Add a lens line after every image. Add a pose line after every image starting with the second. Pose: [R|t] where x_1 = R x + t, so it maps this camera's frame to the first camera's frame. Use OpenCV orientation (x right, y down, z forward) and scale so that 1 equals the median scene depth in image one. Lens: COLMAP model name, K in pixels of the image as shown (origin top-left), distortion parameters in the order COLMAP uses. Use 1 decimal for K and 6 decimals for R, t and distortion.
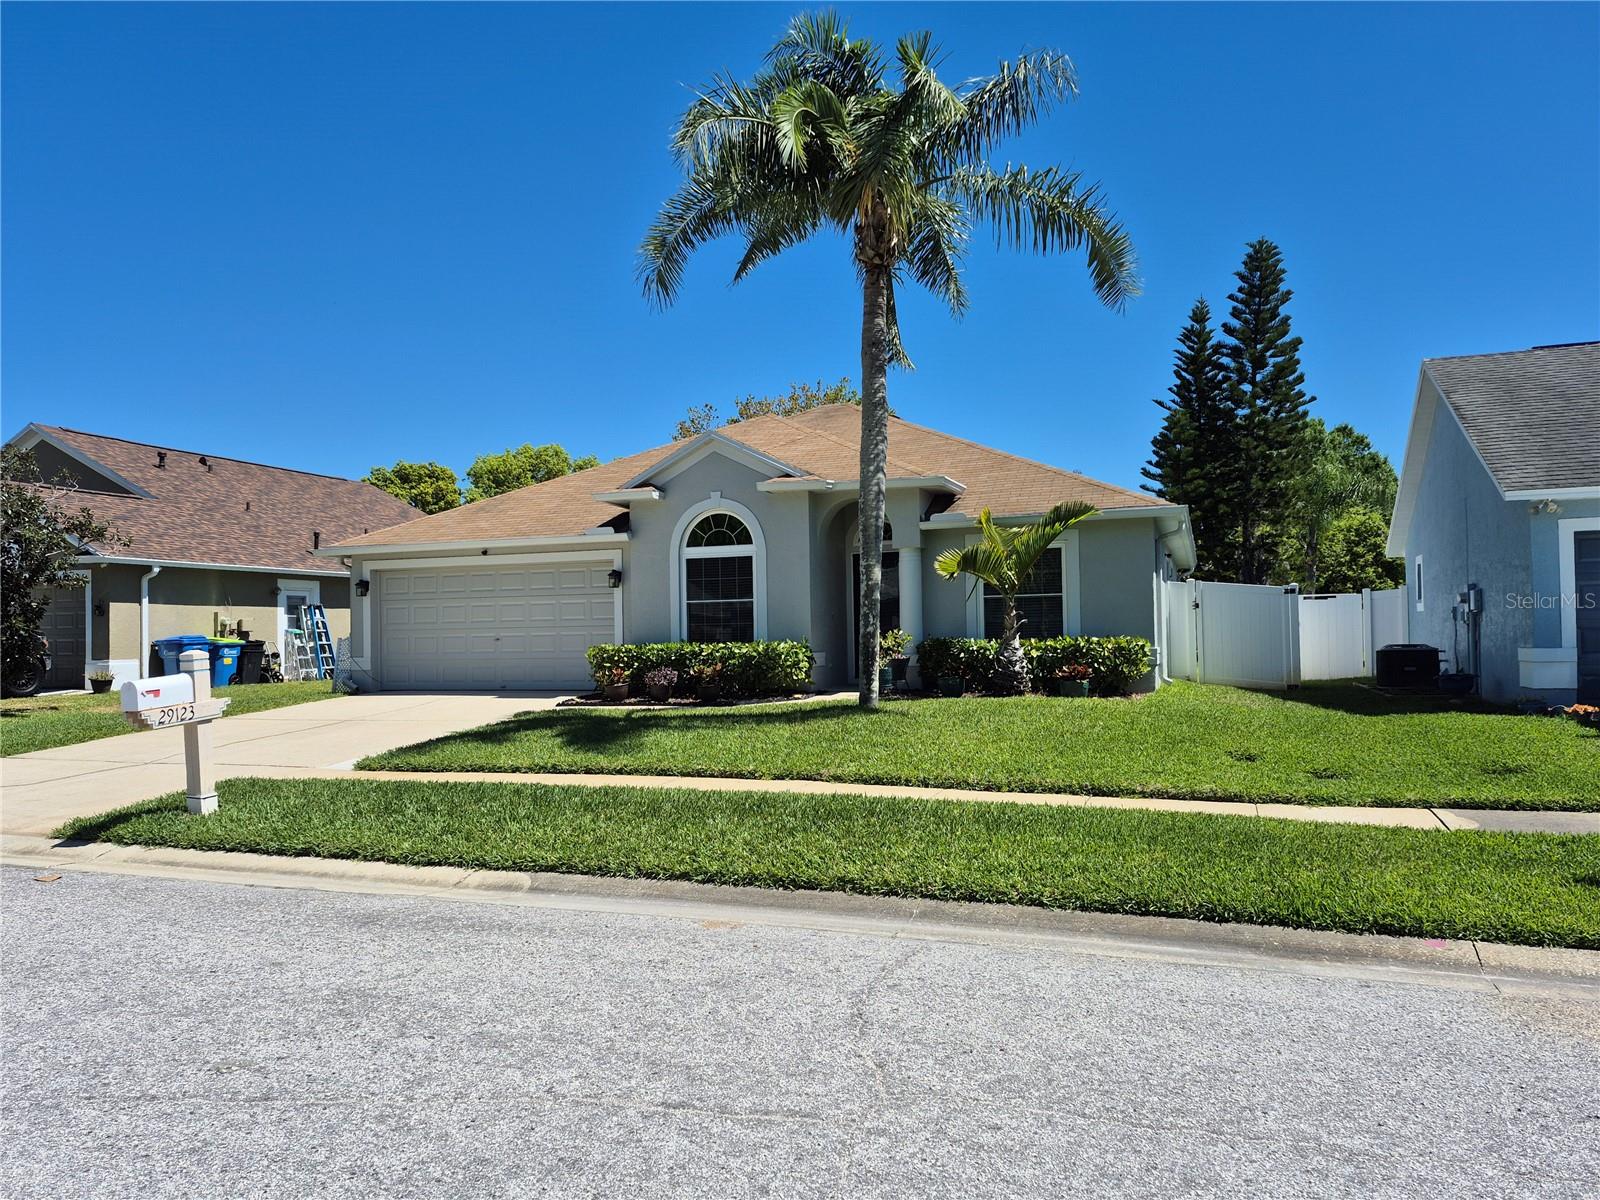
lens RADIAL K [[1117.6, 0, 760.9], [0, 1117.6, 588.5], [0, 0, 1]] dist [0.007645, -0.019891]
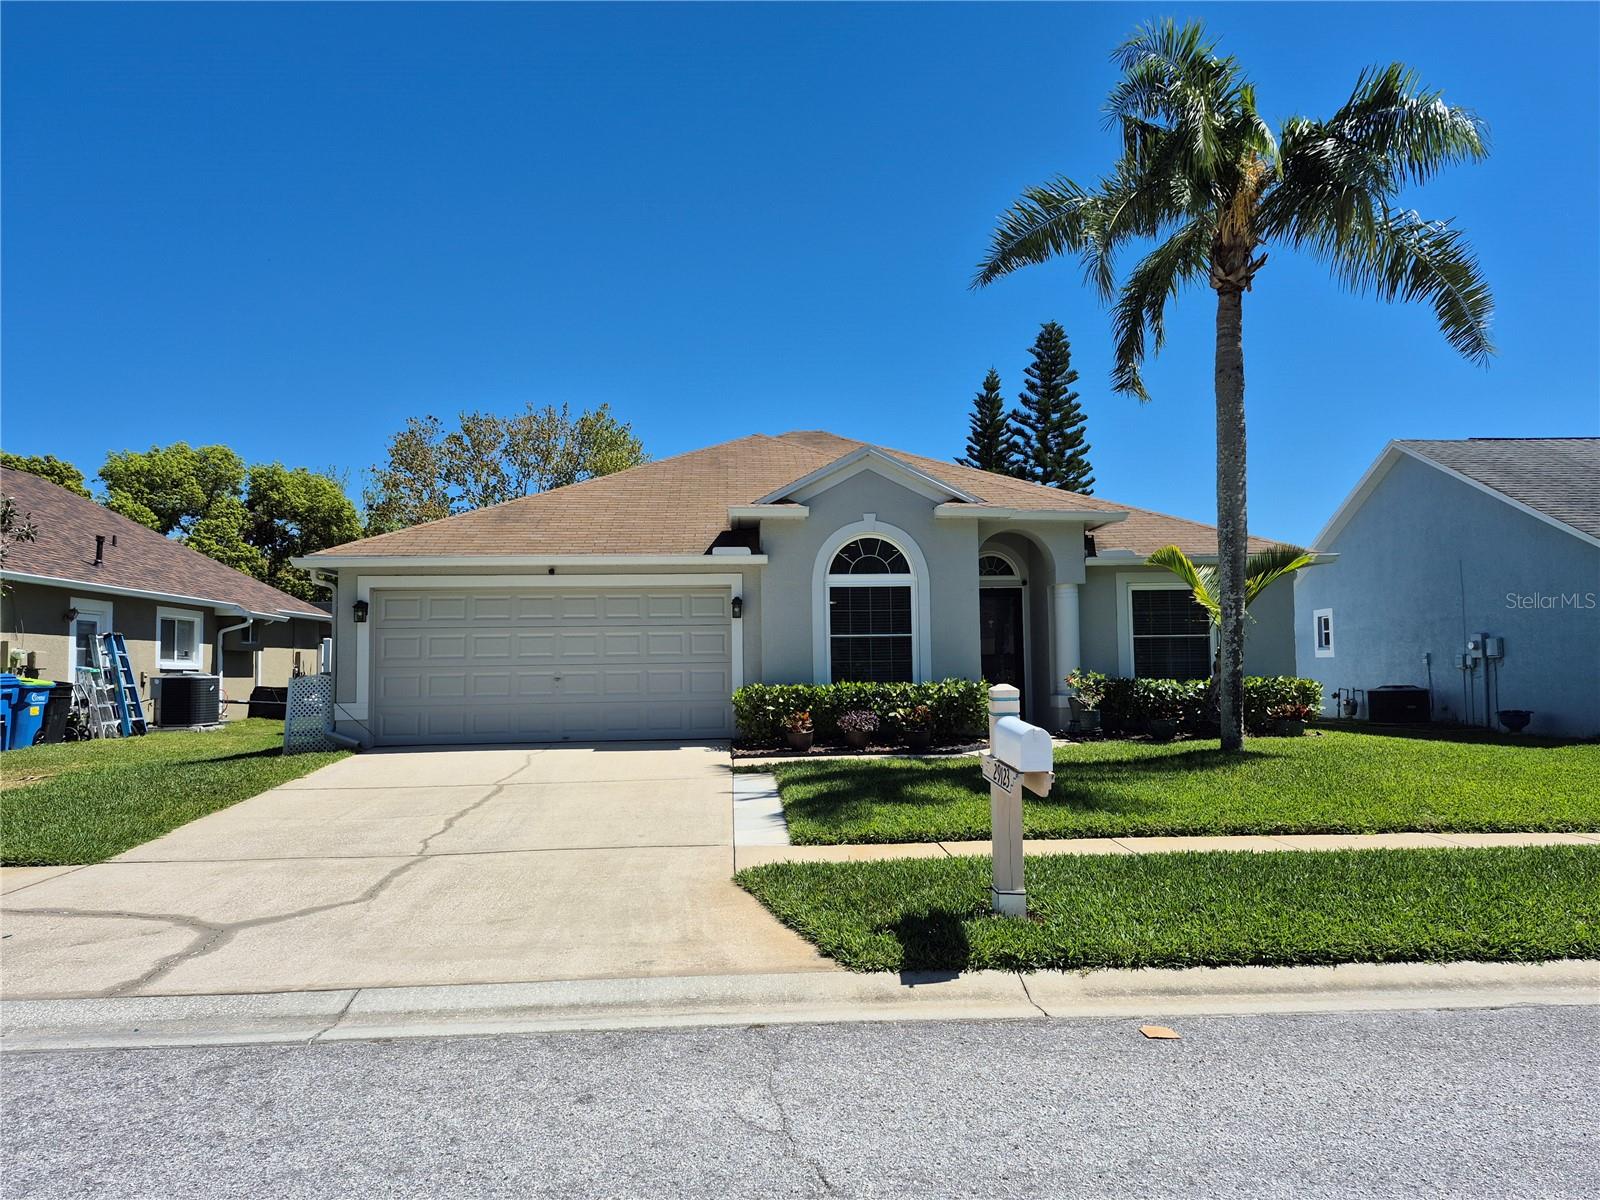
lens RADIAL K [[1117.6, 0, 808.7], [0, 1117.6, 586.5], [0, 0, 1]] dist [0.007645, -0.019891]
pose [[0.905762, 0.037805, 0.422097, -0.430060], [-0.018919, 0.998627, -0.048845, 0.015367], [-0.423364, 0.036256, 0.905234, 0.199859]]
